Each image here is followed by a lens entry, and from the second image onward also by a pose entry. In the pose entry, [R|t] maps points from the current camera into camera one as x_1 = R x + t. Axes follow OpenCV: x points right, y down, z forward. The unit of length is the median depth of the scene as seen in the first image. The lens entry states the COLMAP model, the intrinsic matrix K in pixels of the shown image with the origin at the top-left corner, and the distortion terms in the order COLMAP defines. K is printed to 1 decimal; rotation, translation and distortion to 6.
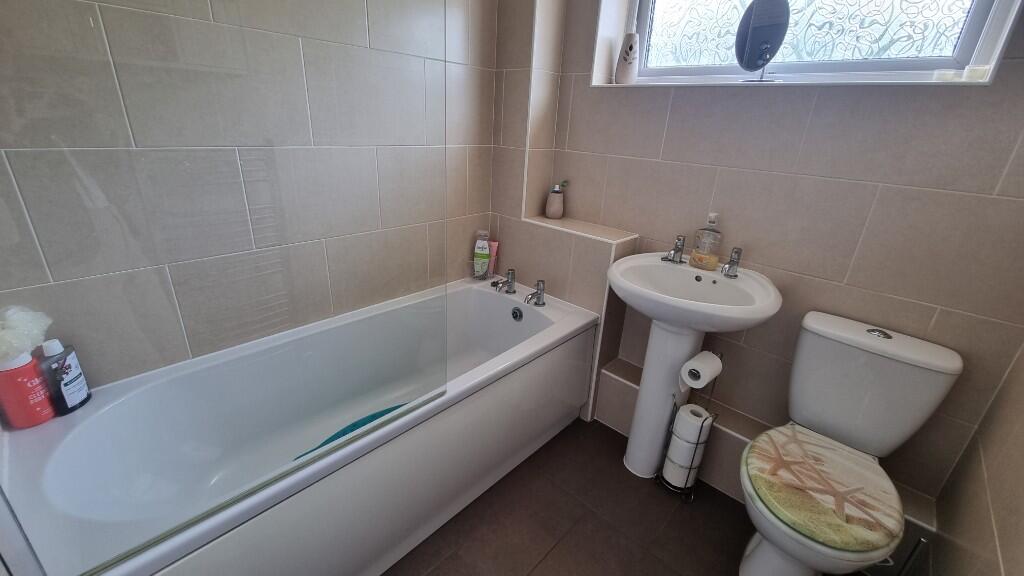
lens RADIAL K [[420.2, 0, 509.5], [0, 420.2, 287.3], [0, 0, 1]] dist [0.004763, 0.000223]
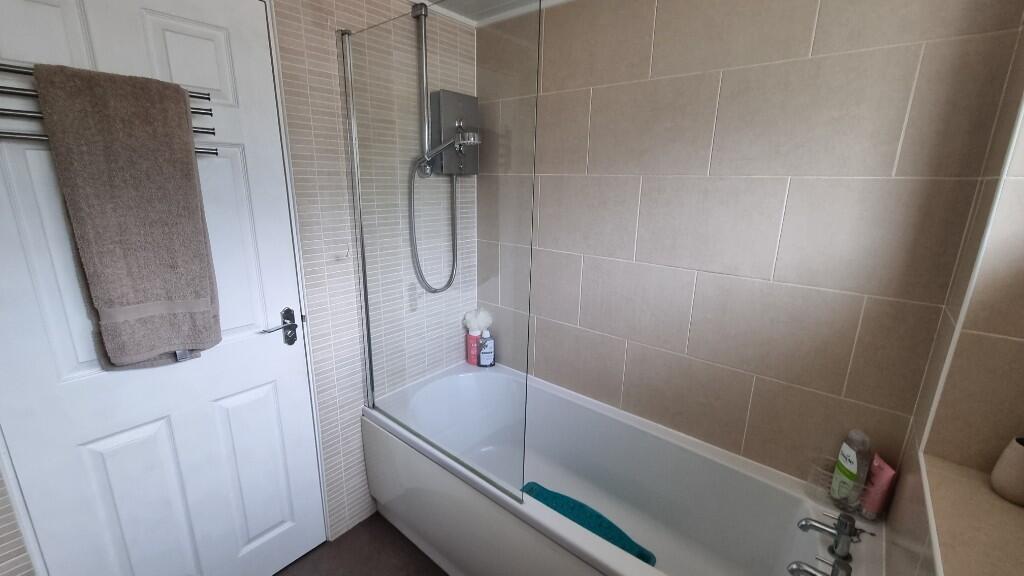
lens RADIAL K [[420.2, 0, 510.8], [0, 420.2, 286.1], [0, 0, 1]] dist [0.004763, 0.000223]
pose [[0.055369, 0.201502, -0.977922, 0.817278], [-0.384097, 0.908353, 0.165420, -0.425539], [0.921631, 0.366458, 0.127691, 0.729369]]
